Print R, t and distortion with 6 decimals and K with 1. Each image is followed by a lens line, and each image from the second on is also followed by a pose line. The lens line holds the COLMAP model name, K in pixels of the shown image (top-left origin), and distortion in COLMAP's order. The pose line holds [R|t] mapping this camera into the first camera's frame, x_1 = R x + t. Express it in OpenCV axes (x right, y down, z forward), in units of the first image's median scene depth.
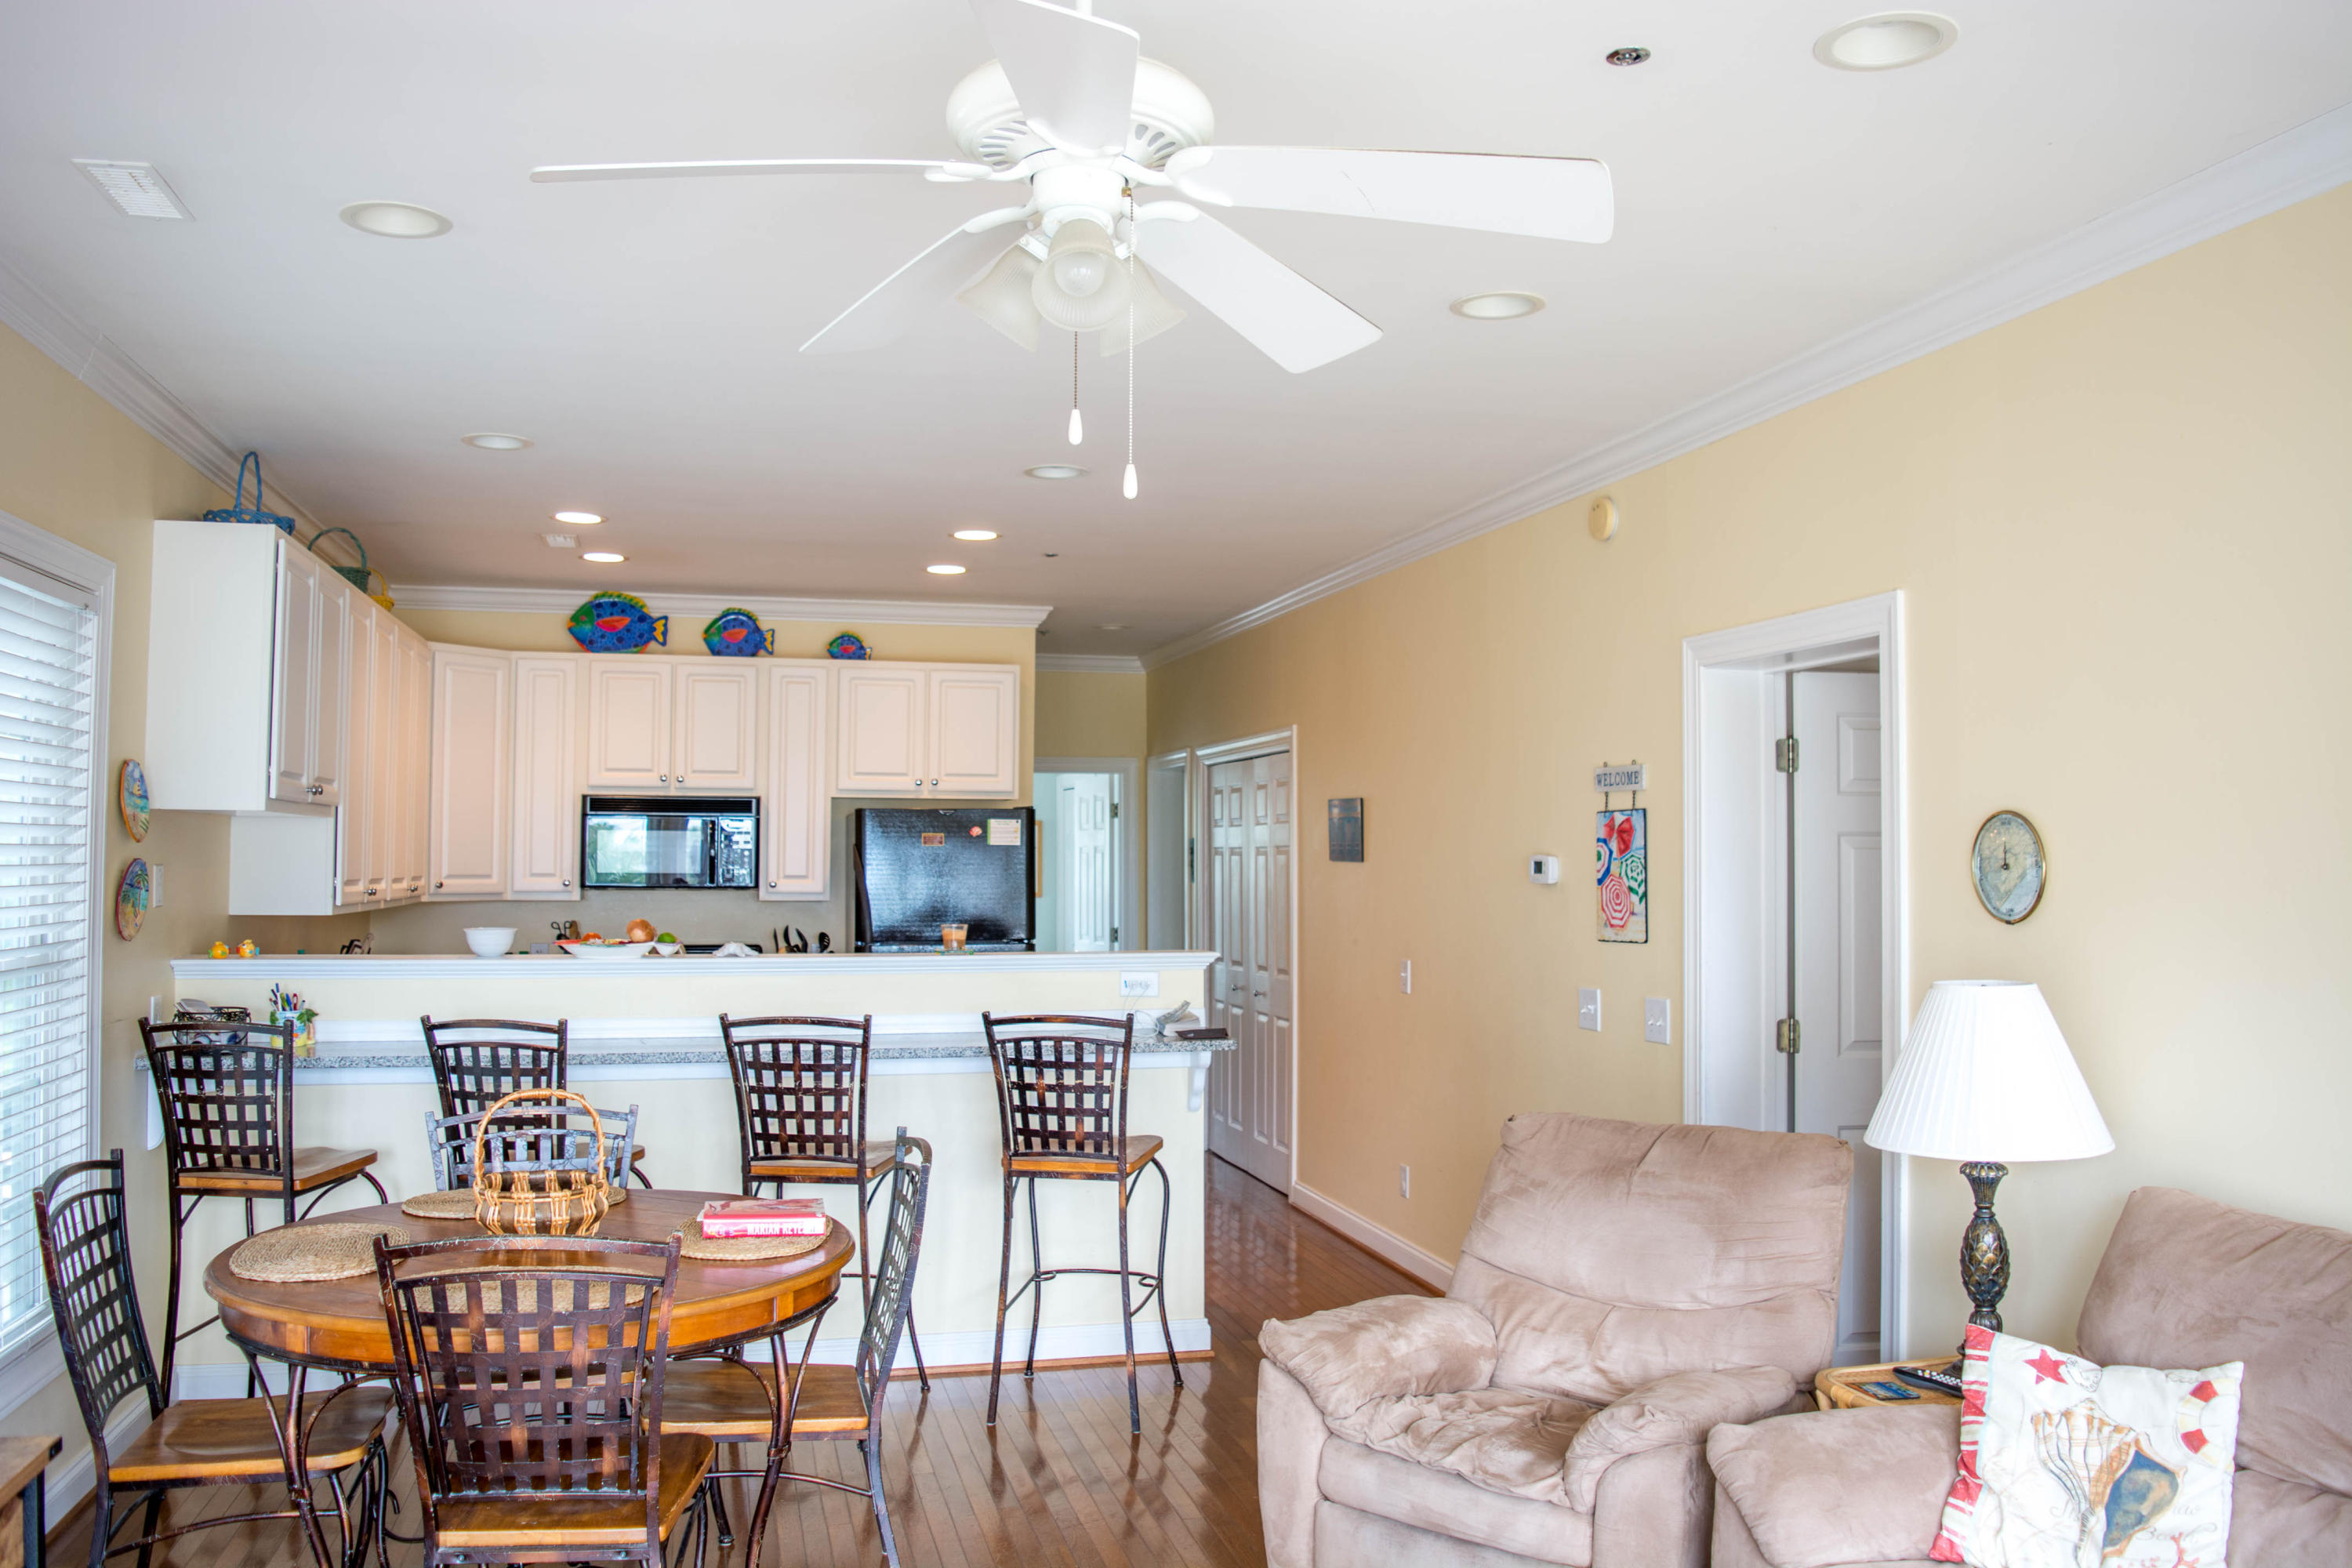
lens RADIAL K [[1836.8, 0, 1176.0], [0, 1836.8, 784.0], [0, 0, 1]] dist [-0.096165, 0.007268]
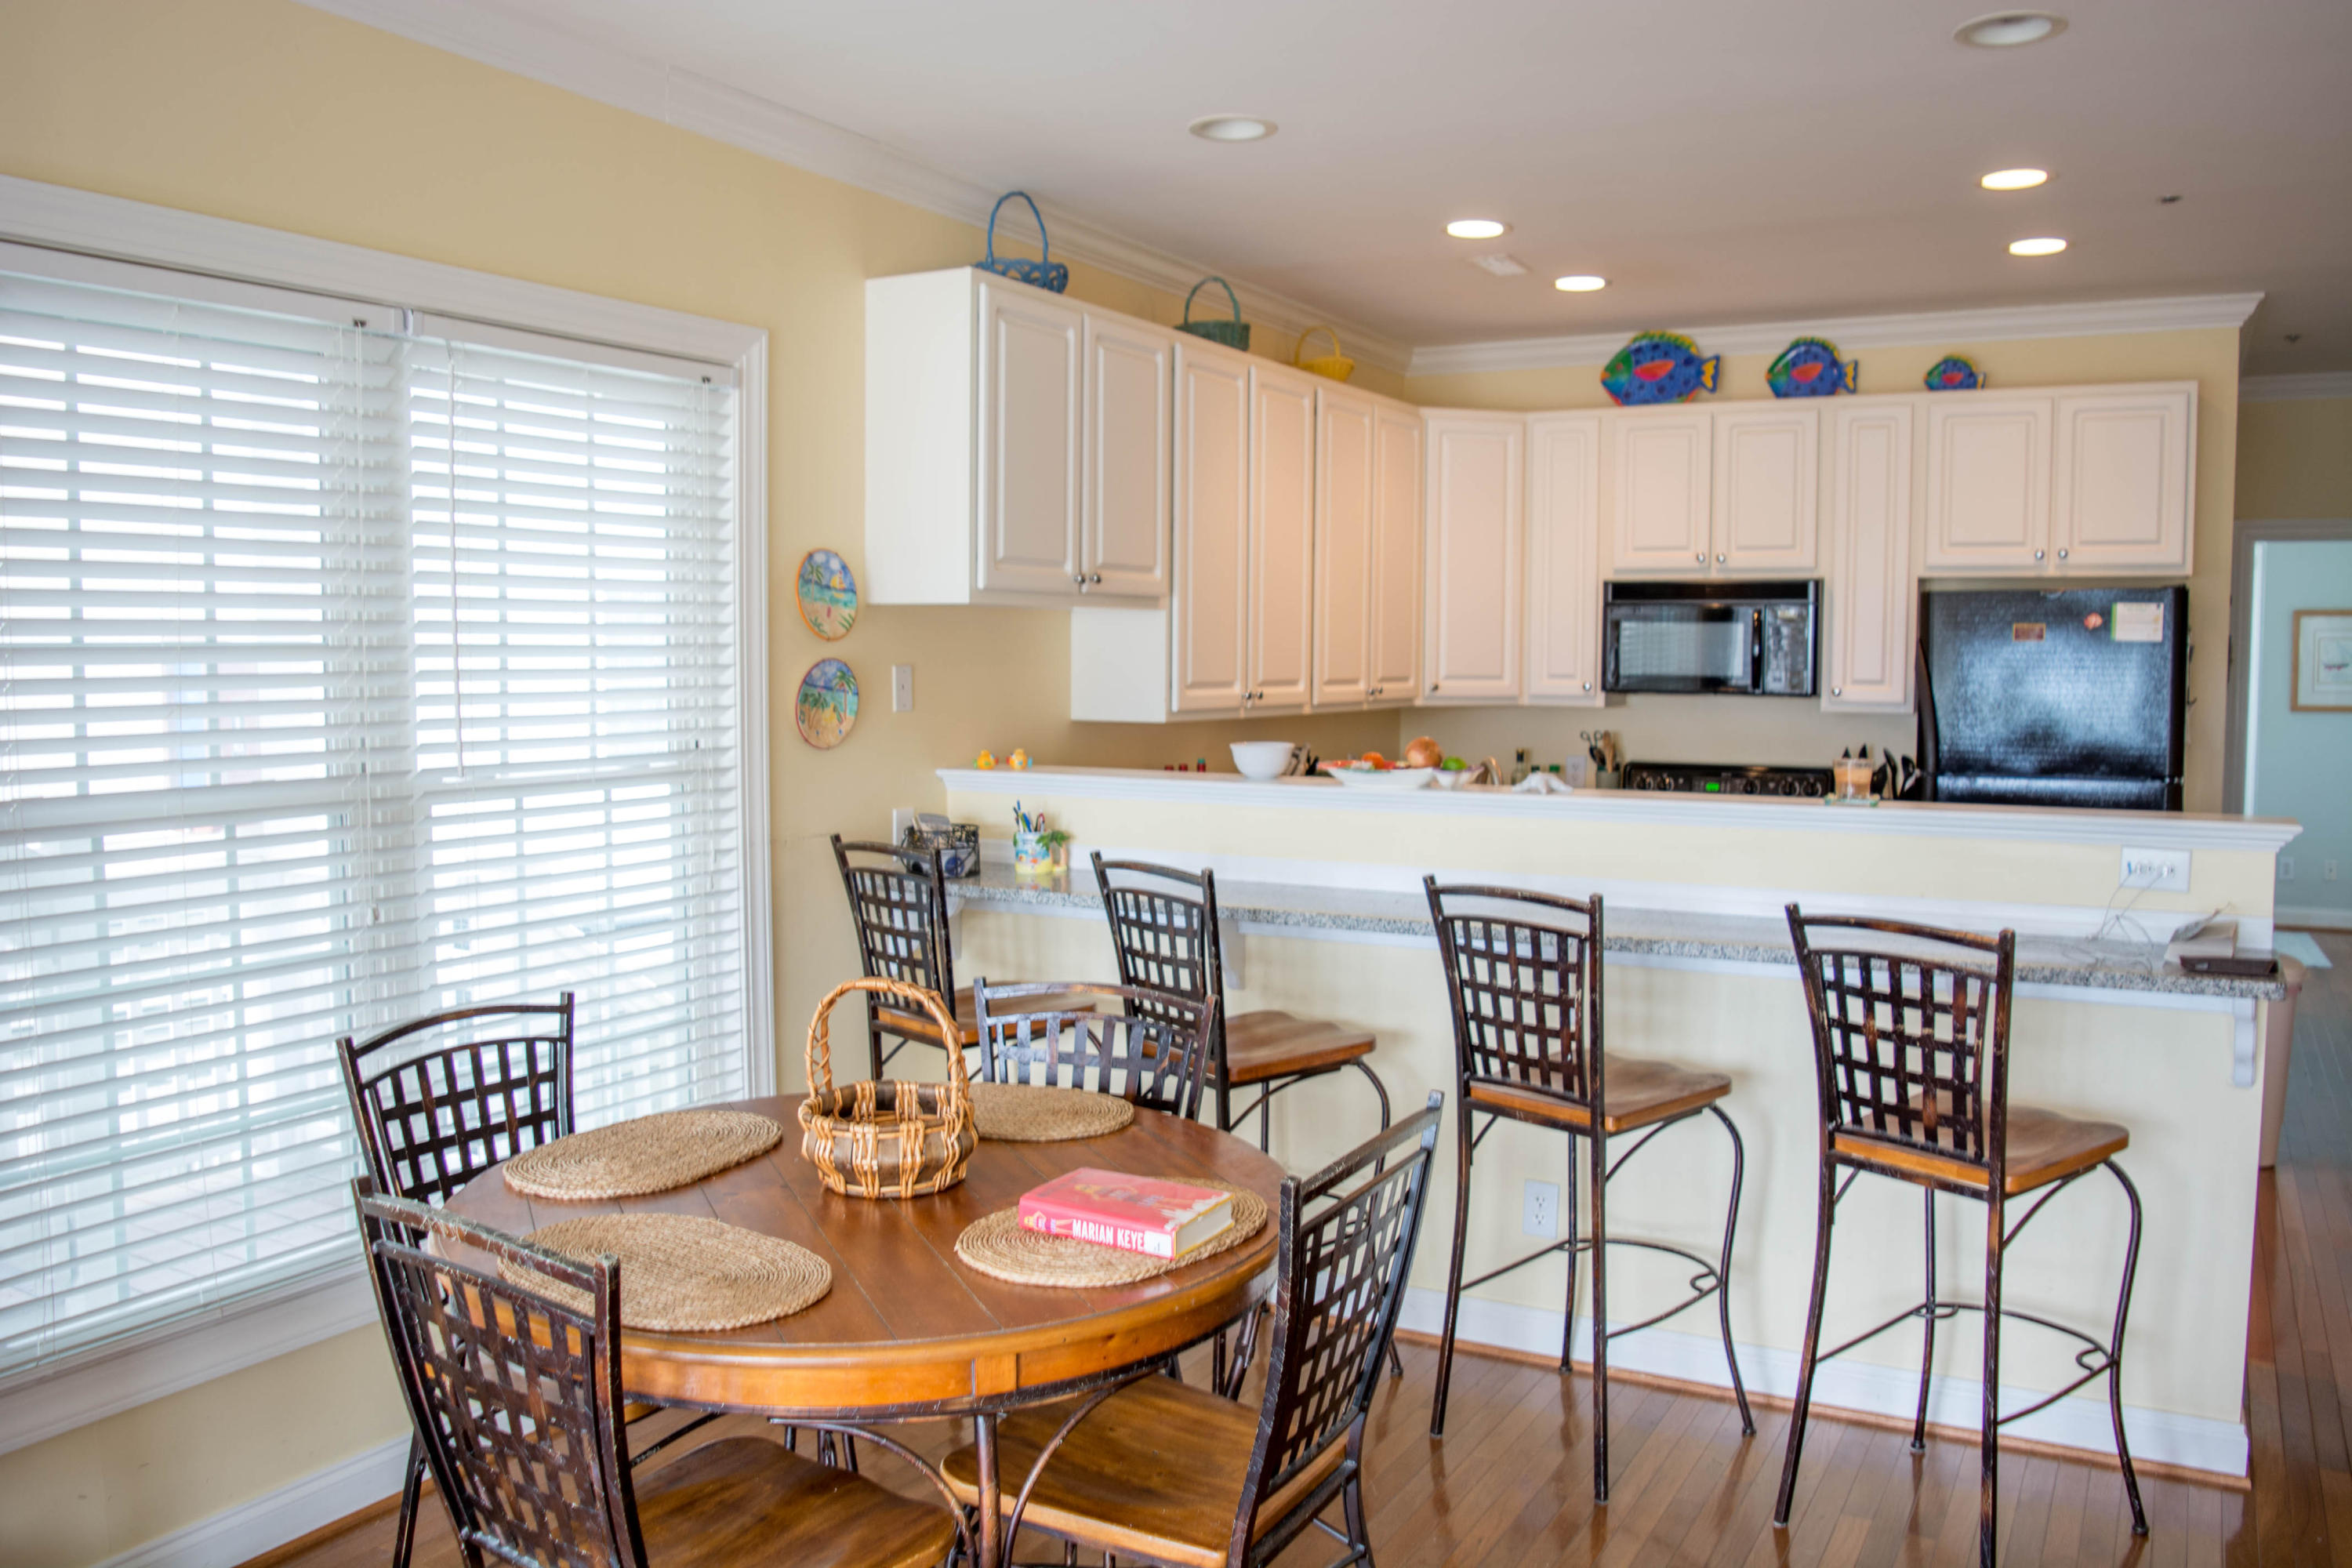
lens RADIAL K [[1836.8, 0, 1176.0], [0, 1836.8, 784.0], [0, 0, 1]] dist [-0.096165, 0.007268]
pose [[0.728439, 0.049307, -0.683334, 0.145923], [0.026853, 0.994586, 0.100391, 0.013250], [0.684584, -0.091478, 0.723171, 0.354213]]
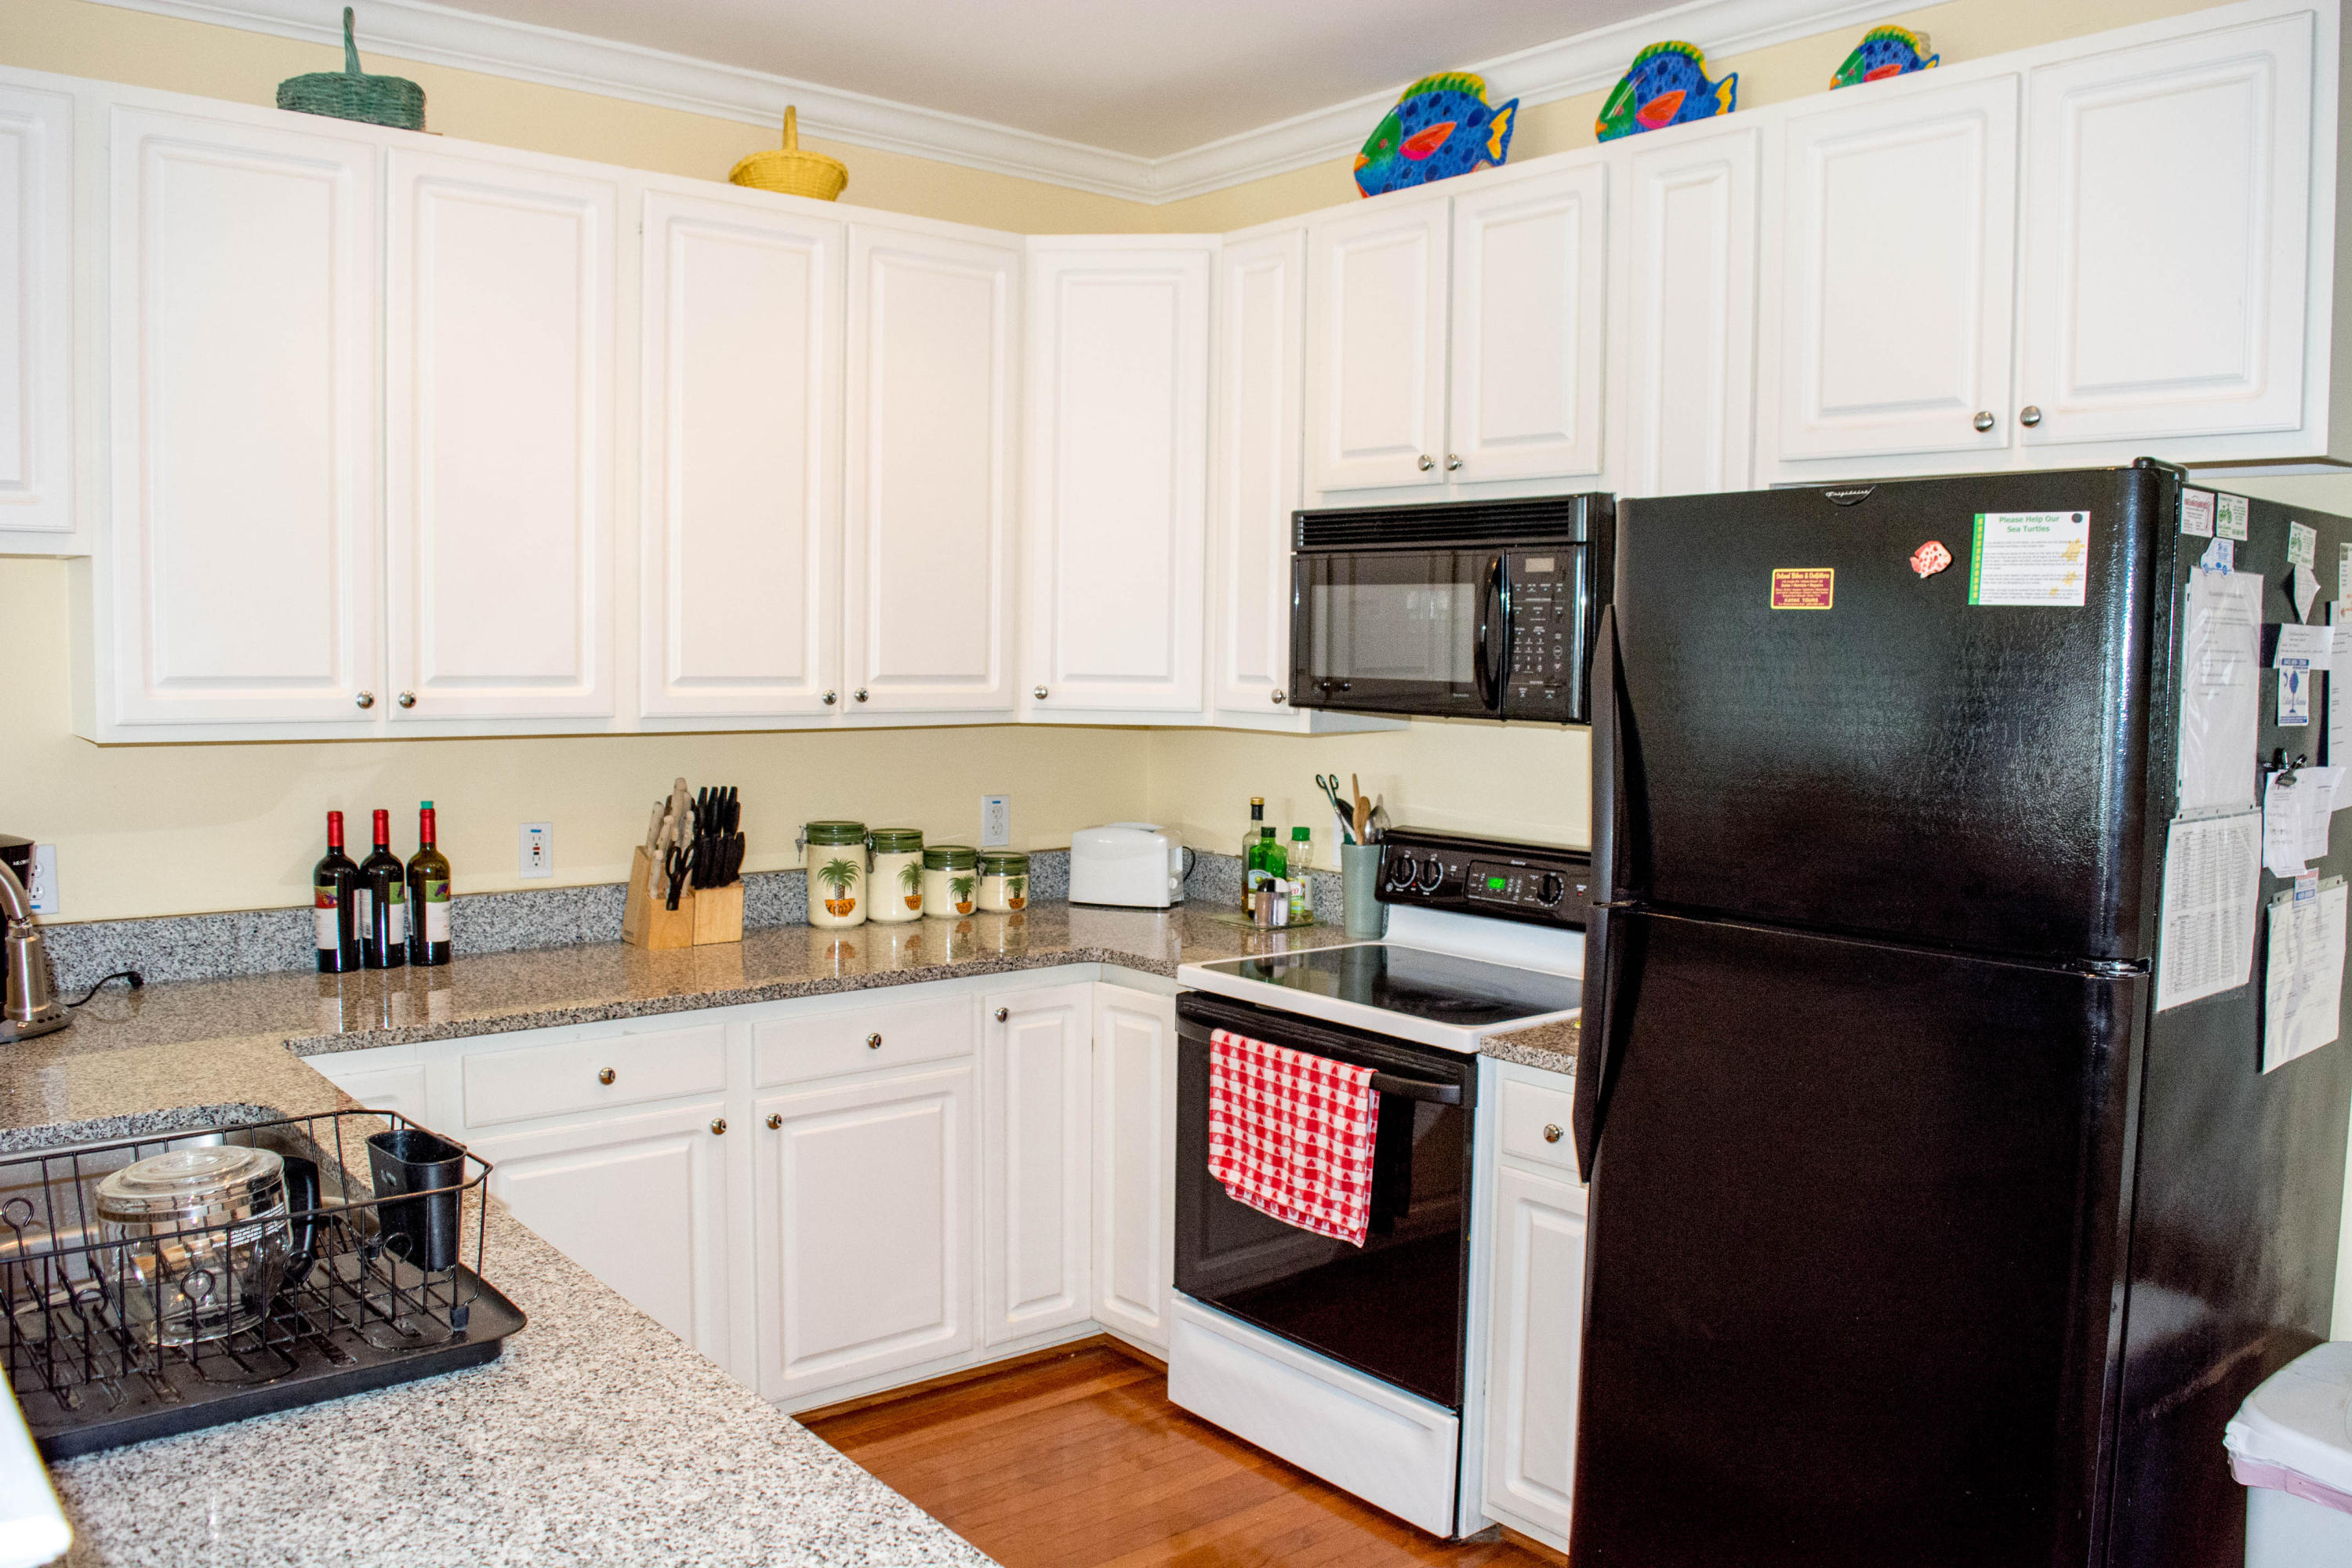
lens RADIAL K [[1846.0, 0, 1186.6], [0, 1846.0, 793.8], [0, 0, 1]] dist [-0.083197, 0.009672]
pose [[0.445224, 0.076529, -0.892143, 0.129545], [0.023740, 0.994982, 0.097198, 0.043842], [0.895104, -0.064454, 0.441173, 1.054858]]
